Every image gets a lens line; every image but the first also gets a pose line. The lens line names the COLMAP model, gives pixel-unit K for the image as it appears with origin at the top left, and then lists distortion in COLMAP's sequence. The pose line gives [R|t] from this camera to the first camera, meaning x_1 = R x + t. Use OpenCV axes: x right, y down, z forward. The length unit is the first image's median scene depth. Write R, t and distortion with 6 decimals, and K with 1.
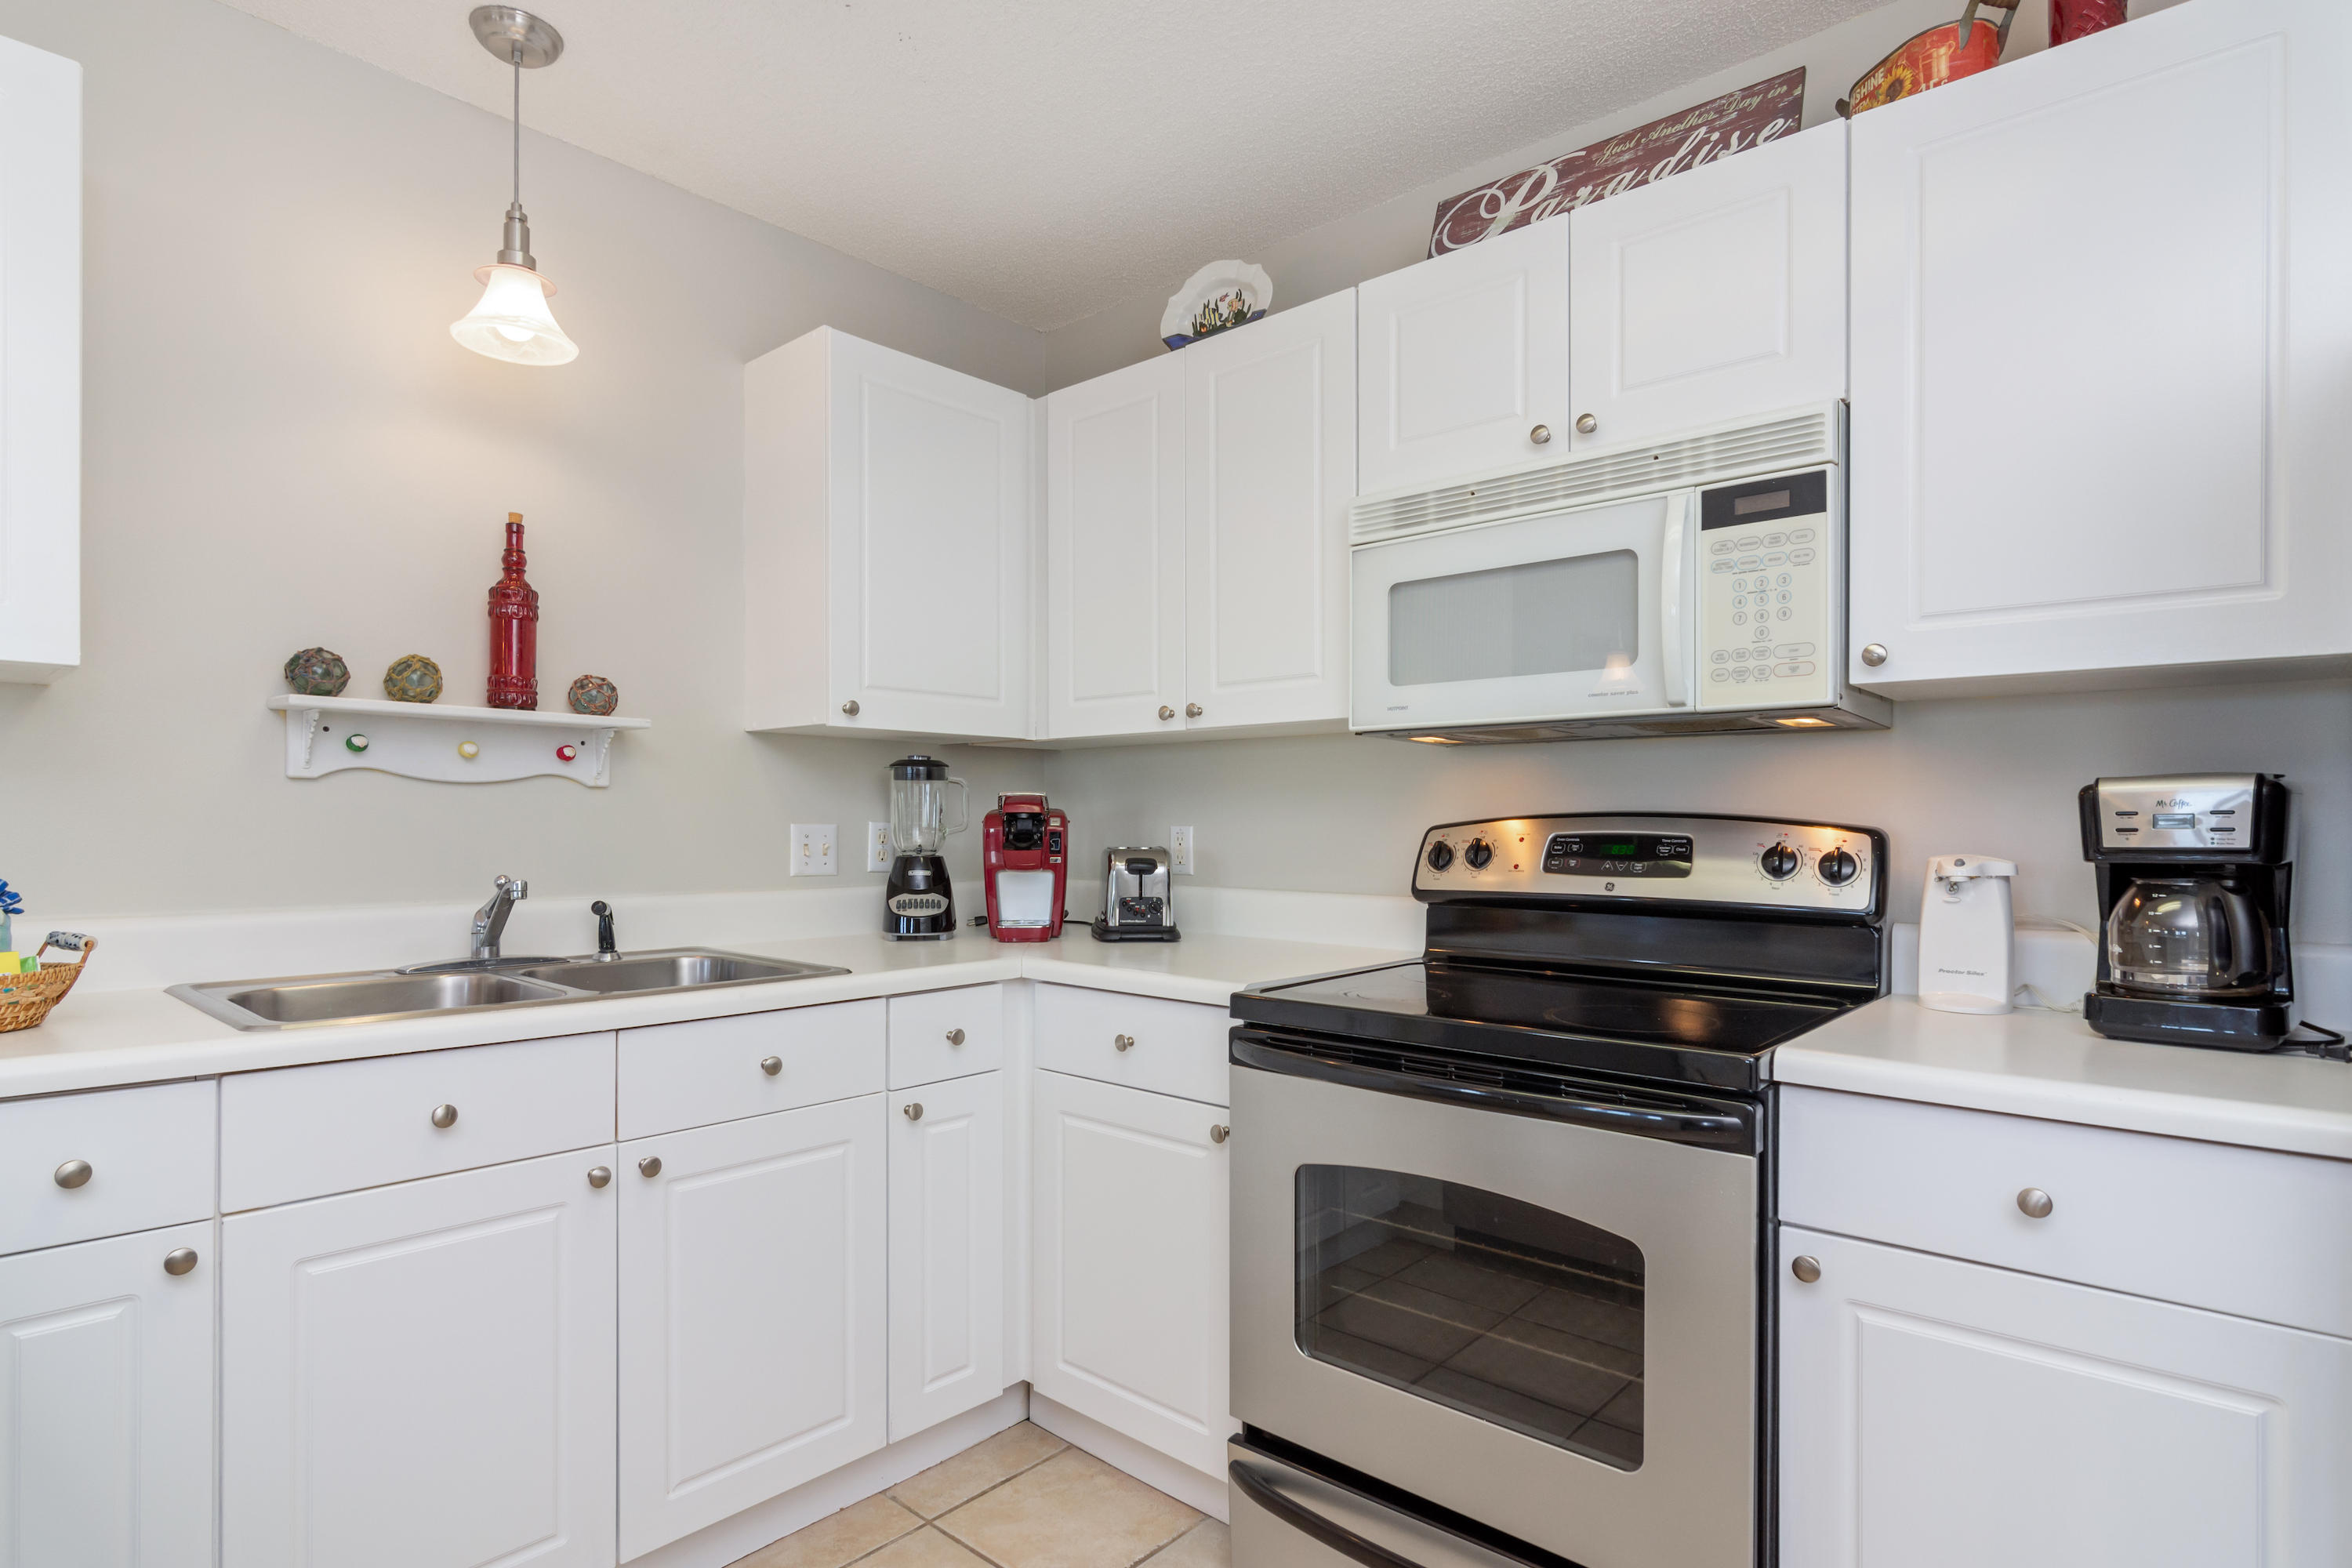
lens RADIAL K [[1198.7, 0, 1183.2], [0, 1198.7, 820.3], [0, 0, 1]] dist [-0.004194, -0.001078]
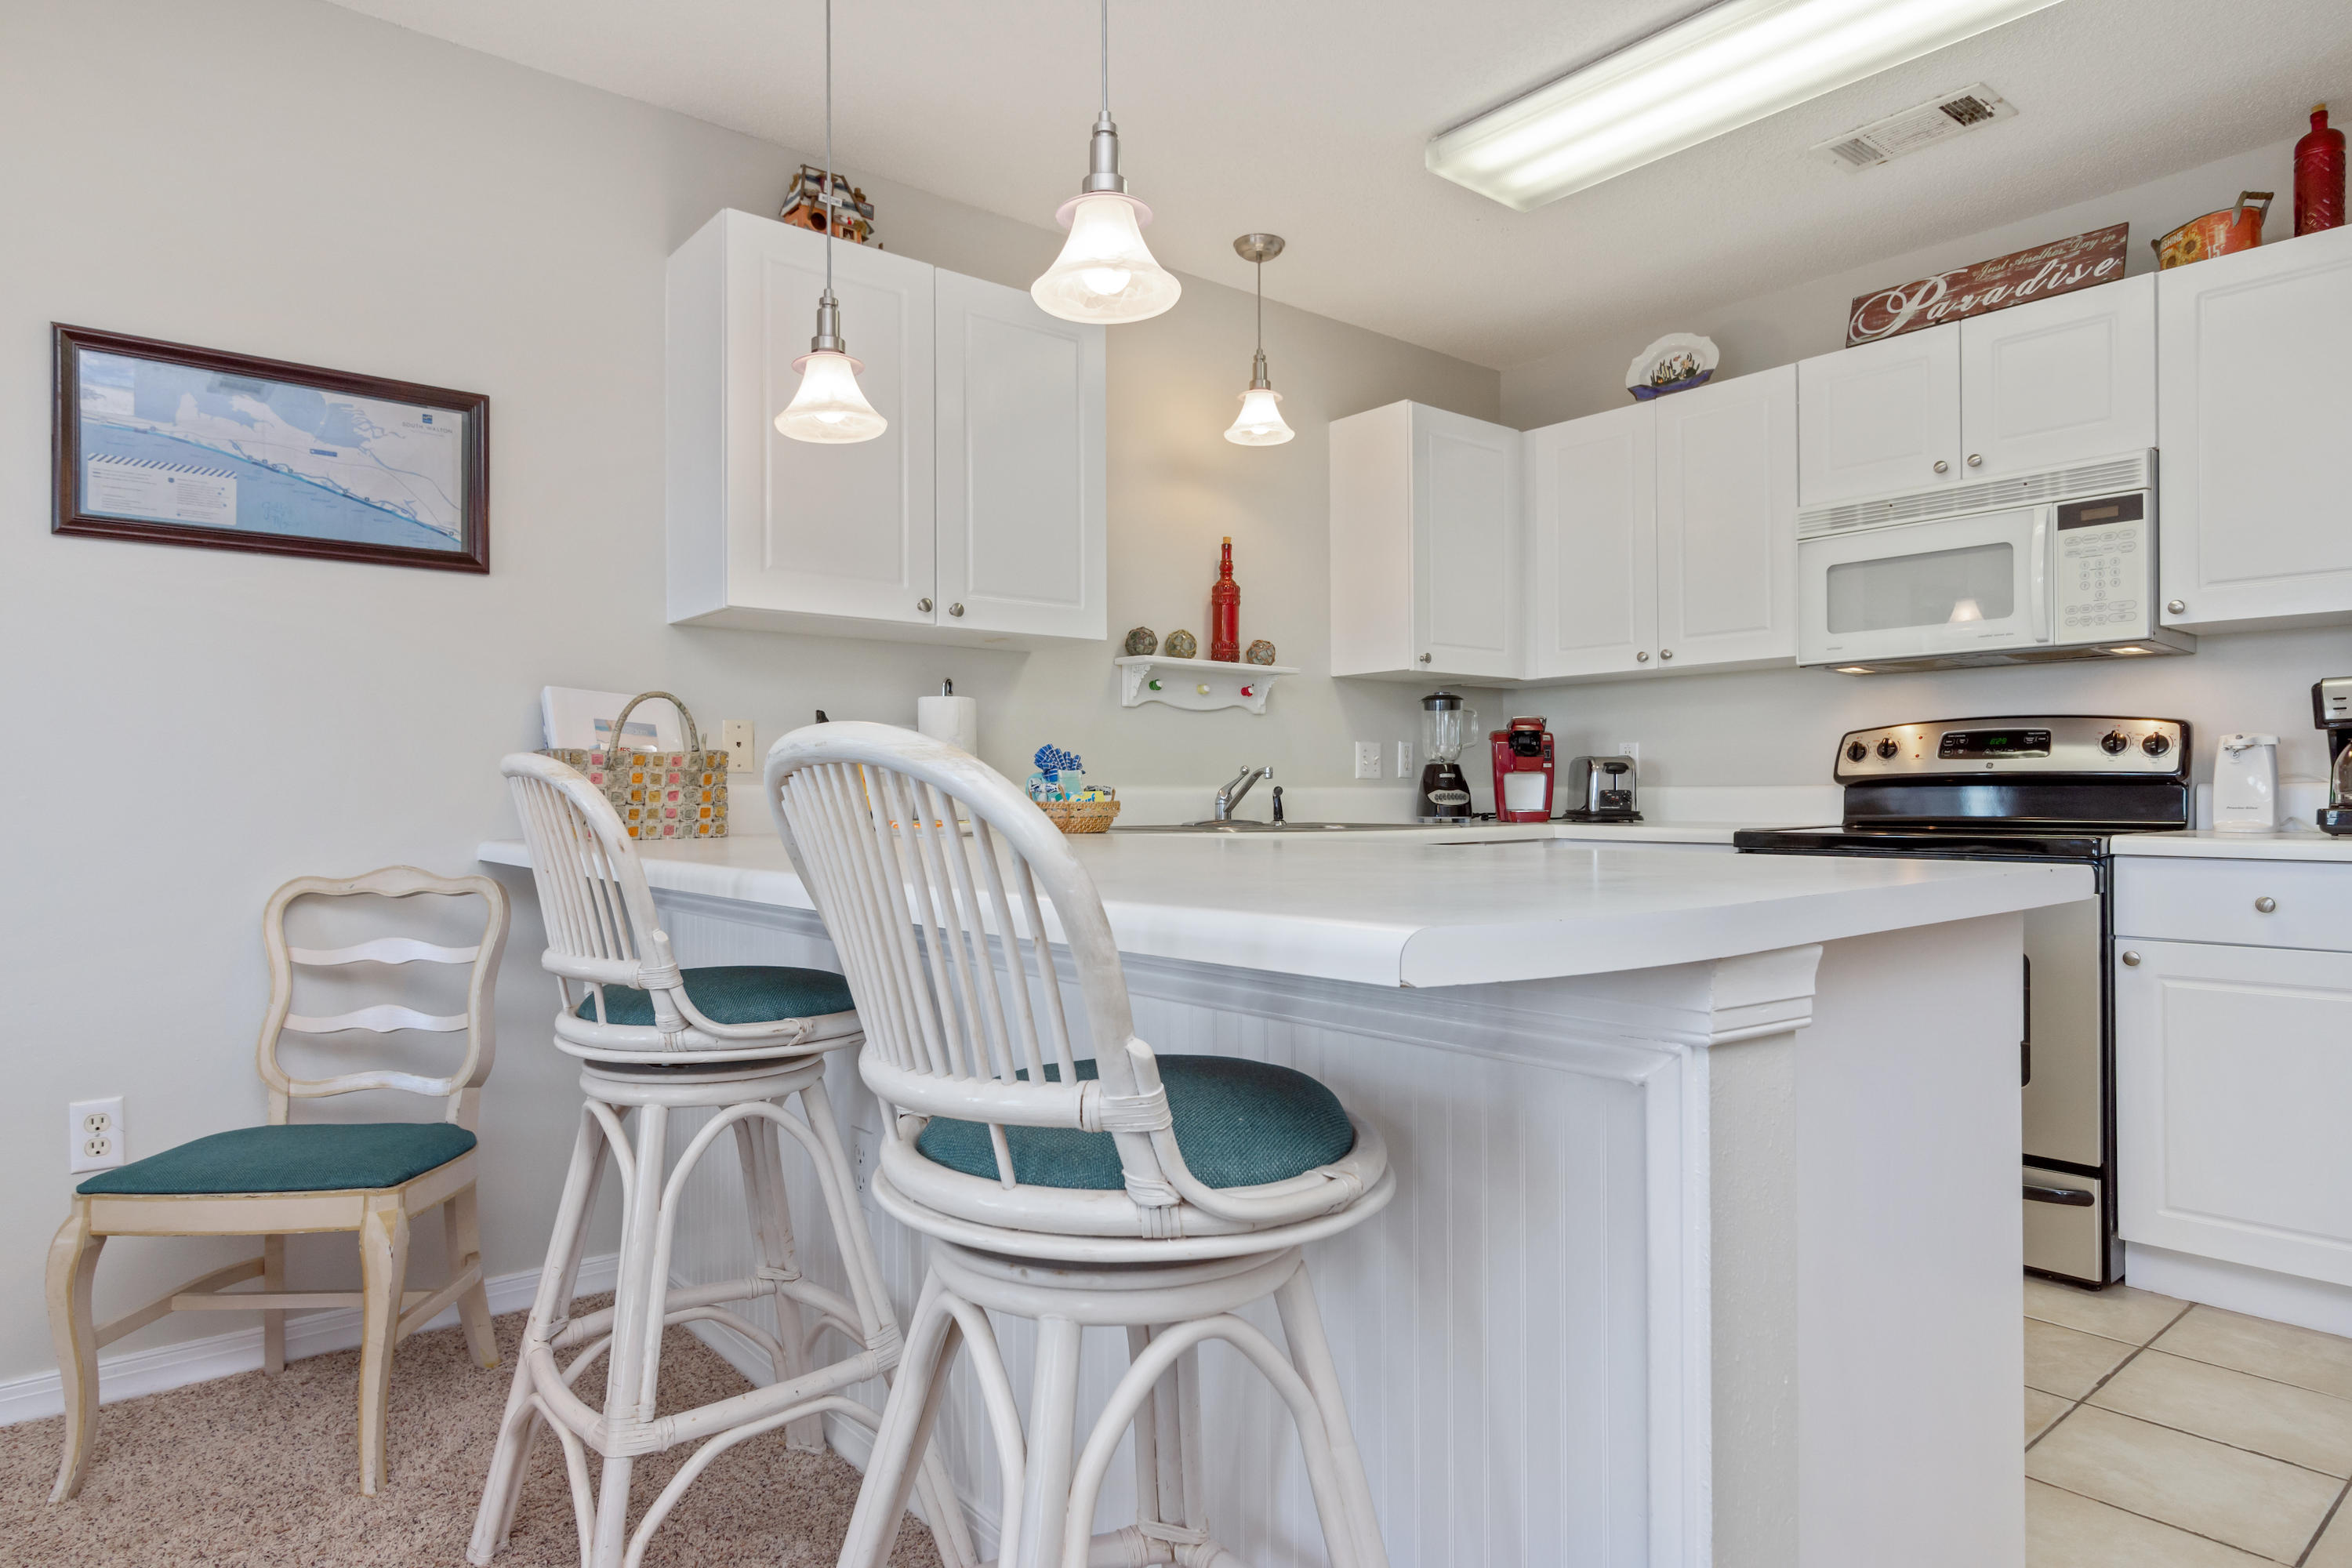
lens RADIAL K [[1343.6, 0, 1187.8], [0, 1343.6, 788.0], [0, 0, 1]] dist [0.001151, 0.000265]
pose [[0.989233, -0.007030, -0.146182, -0.350486], [0.006281, 0.999965, -0.005582, 0.078944], [0.146216, 0.004603, 0.989242, -0.723764]]
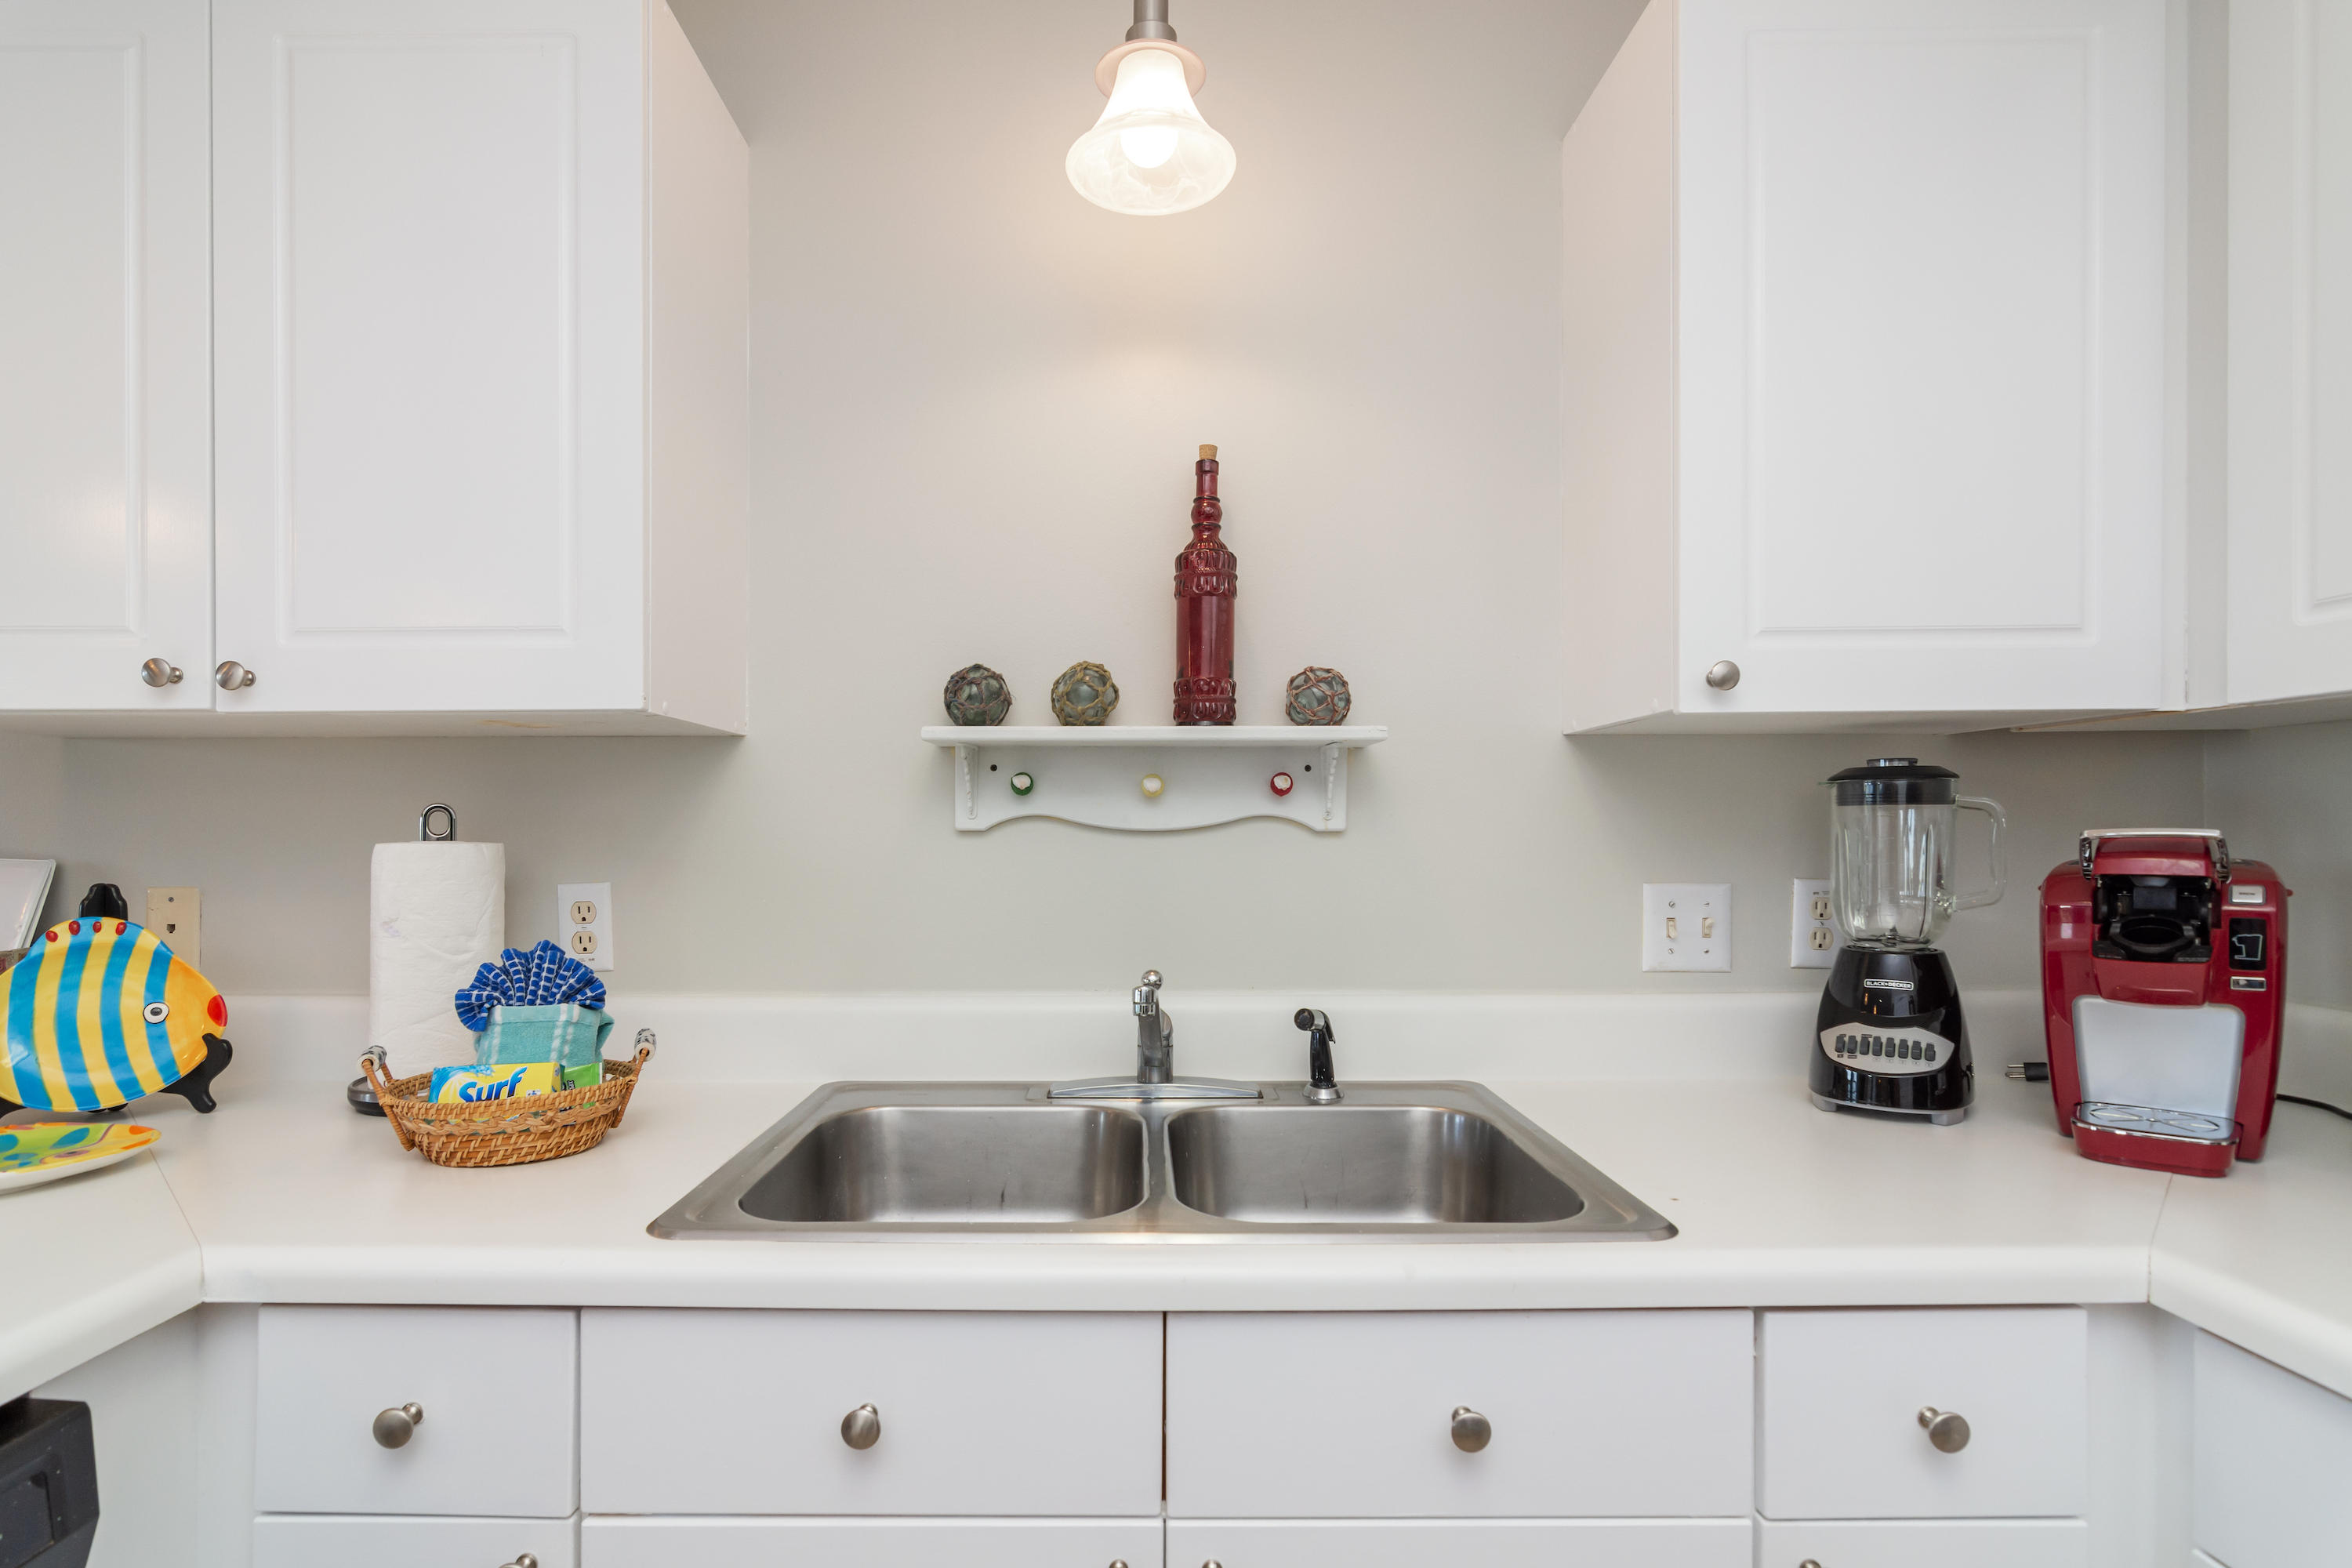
lens RADIAL K [[1136.6, 0, 1173.2], [0, 1136.6, 851.2], [0, 0, 1]] dist [0.002549, 0.000481]
pose [[0.673480, 0.005511, -0.739185, -0.077580], [0.008538, 0.999848, 0.015234, -0.028995], [0.739156, -0.016571, 0.673331, 0.528830]]
